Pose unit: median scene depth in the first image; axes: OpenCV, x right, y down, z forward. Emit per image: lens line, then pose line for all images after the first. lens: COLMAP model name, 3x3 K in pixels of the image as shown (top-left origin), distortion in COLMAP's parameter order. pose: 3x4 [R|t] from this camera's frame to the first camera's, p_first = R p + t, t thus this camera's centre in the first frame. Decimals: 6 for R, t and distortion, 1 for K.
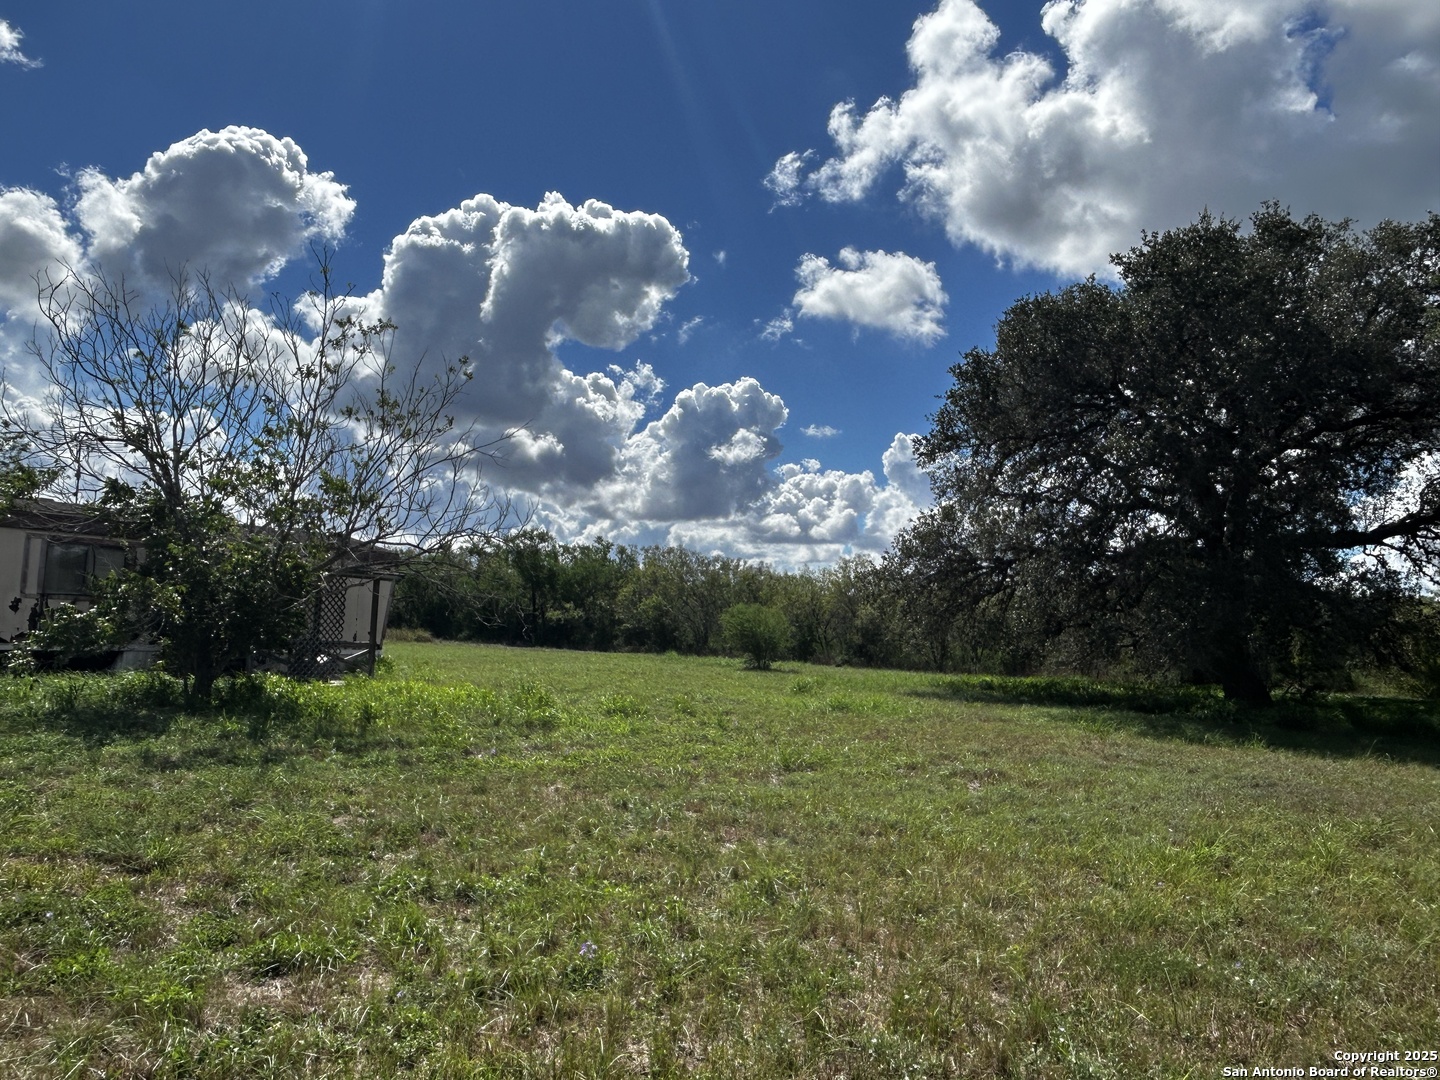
lens RADIAL K [[1060.1, 0, 720.0], [0, 1060.1, 540.0], [0, 0, 1]] dist [0.006637, -0.031570]
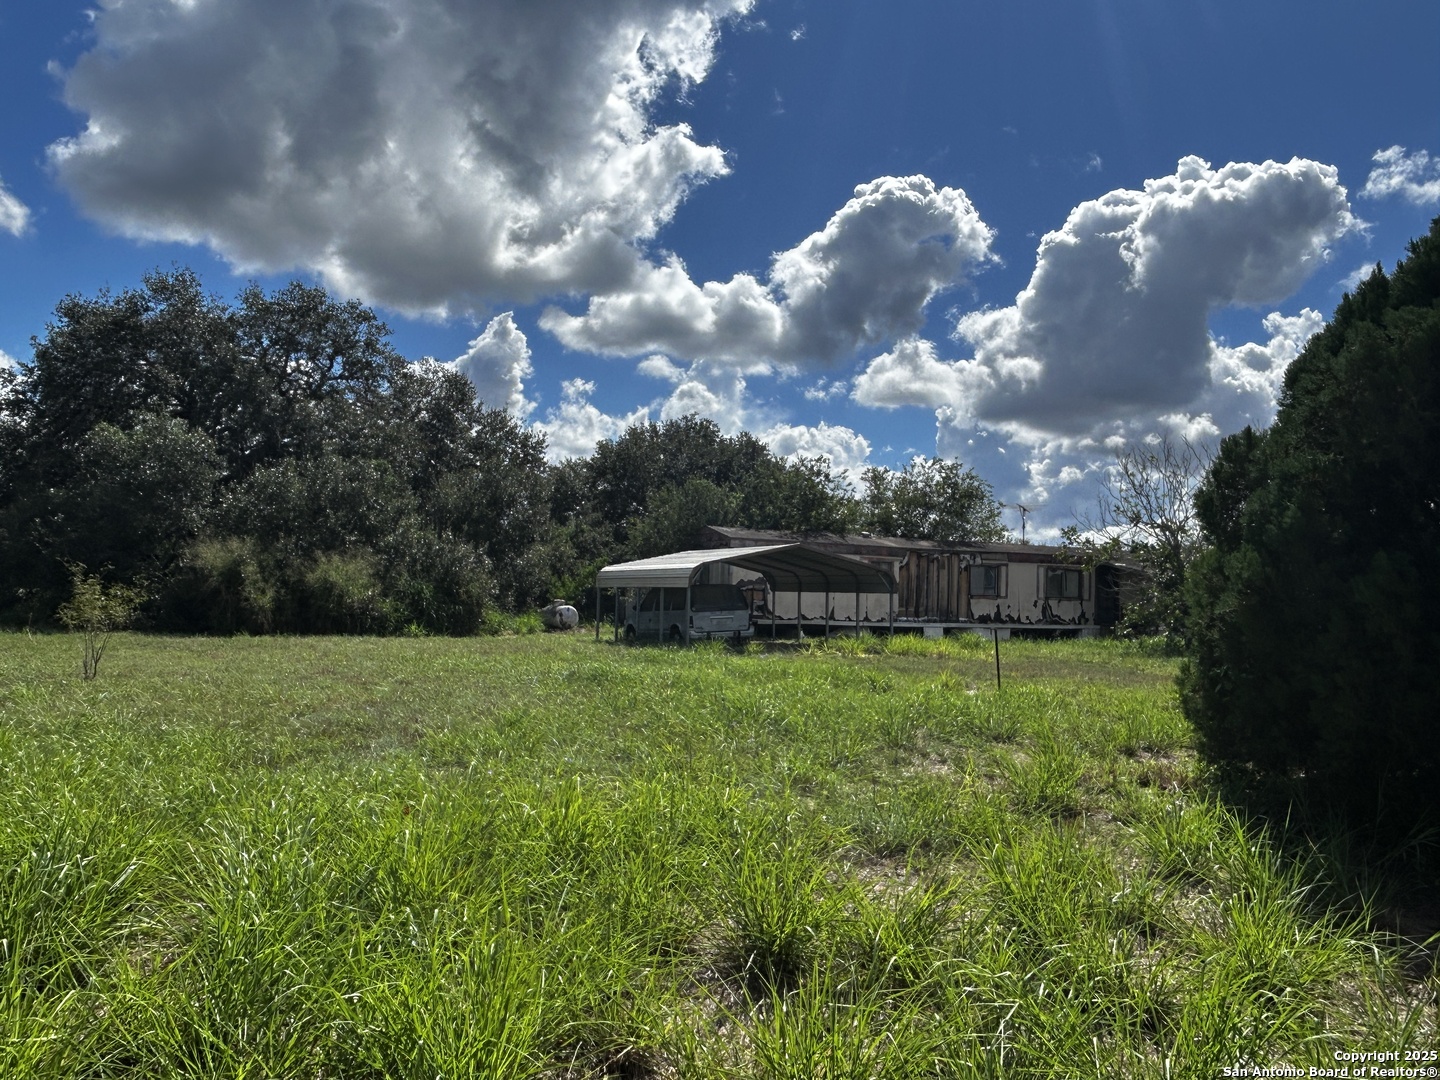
lens RADIAL K [[1058.3, 0, 722.3], [0, 1058.3, 536.5], [0, 0, 1]] dist [-0.021514, -0.005935]
pose [[0.826579, -0.061391, -0.559462, -0.051165], [0.061300, 0.997940, -0.018938, -0.039094], [0.559472, -0.018641, 0.828640, -0.597099]]
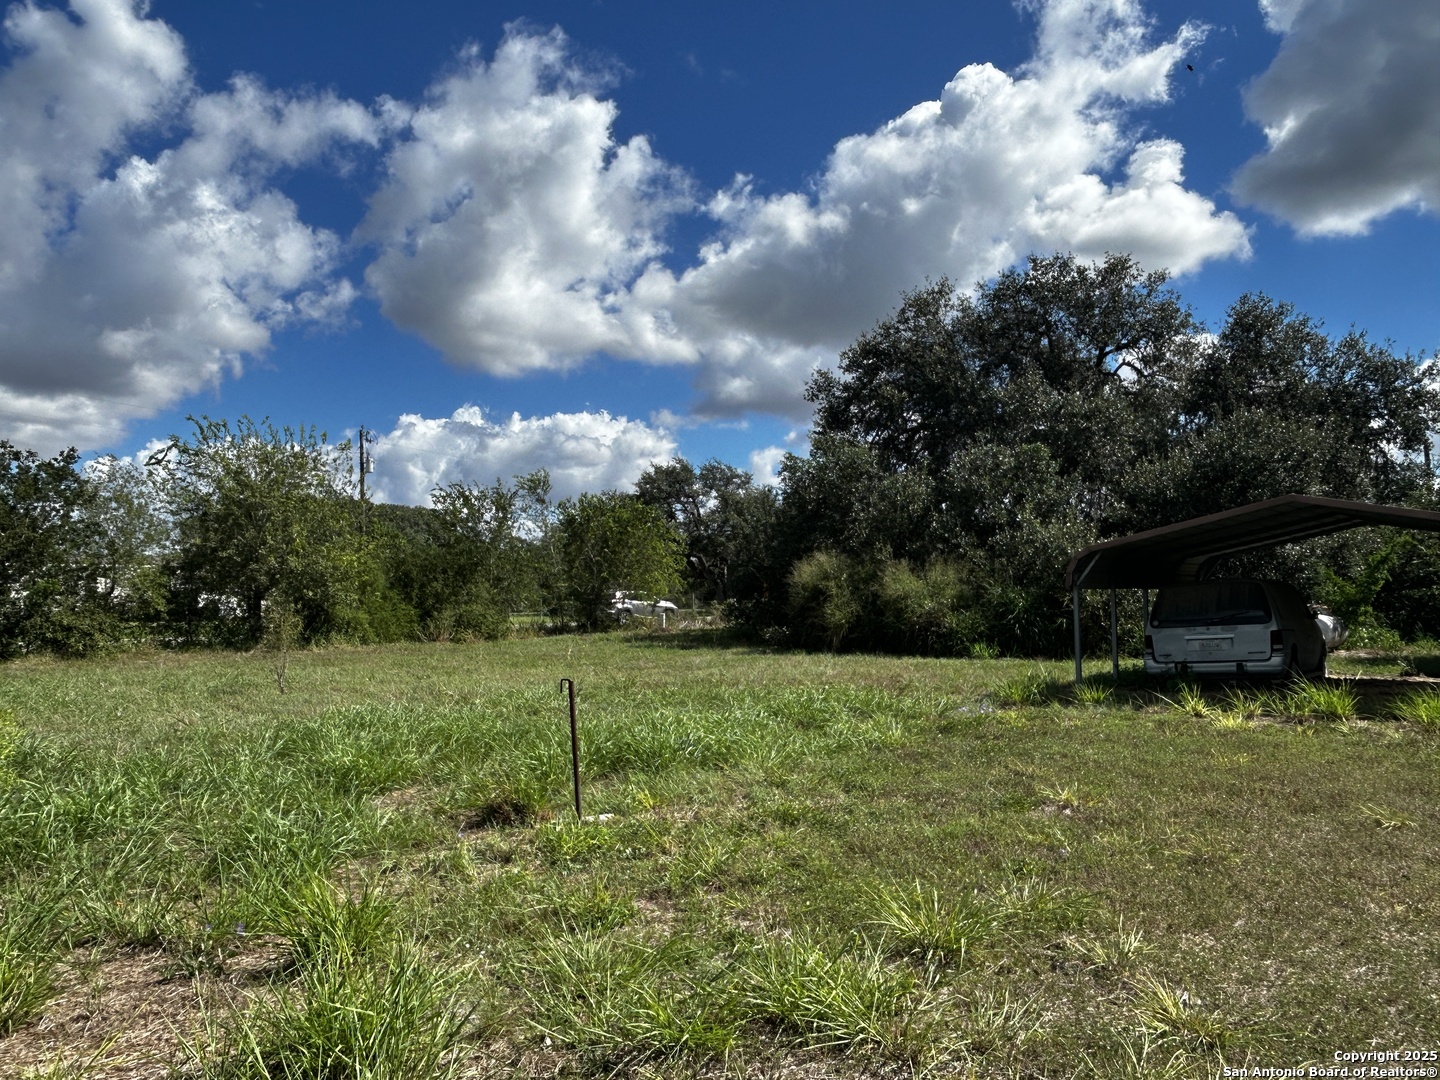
lens RADIAL K [[1066.7, 0, 708.1], [0, 1066.7, 547.2], [0, 0, 1]] dist [0.007304, -0.028165]
pose [[-0.143338, -0.088539, -0.985705, -0.014819], [0.088023, 0.990902, -0.101806, -0.002089], [0.985752, -0.101357, -0.134240, -0.039176]]
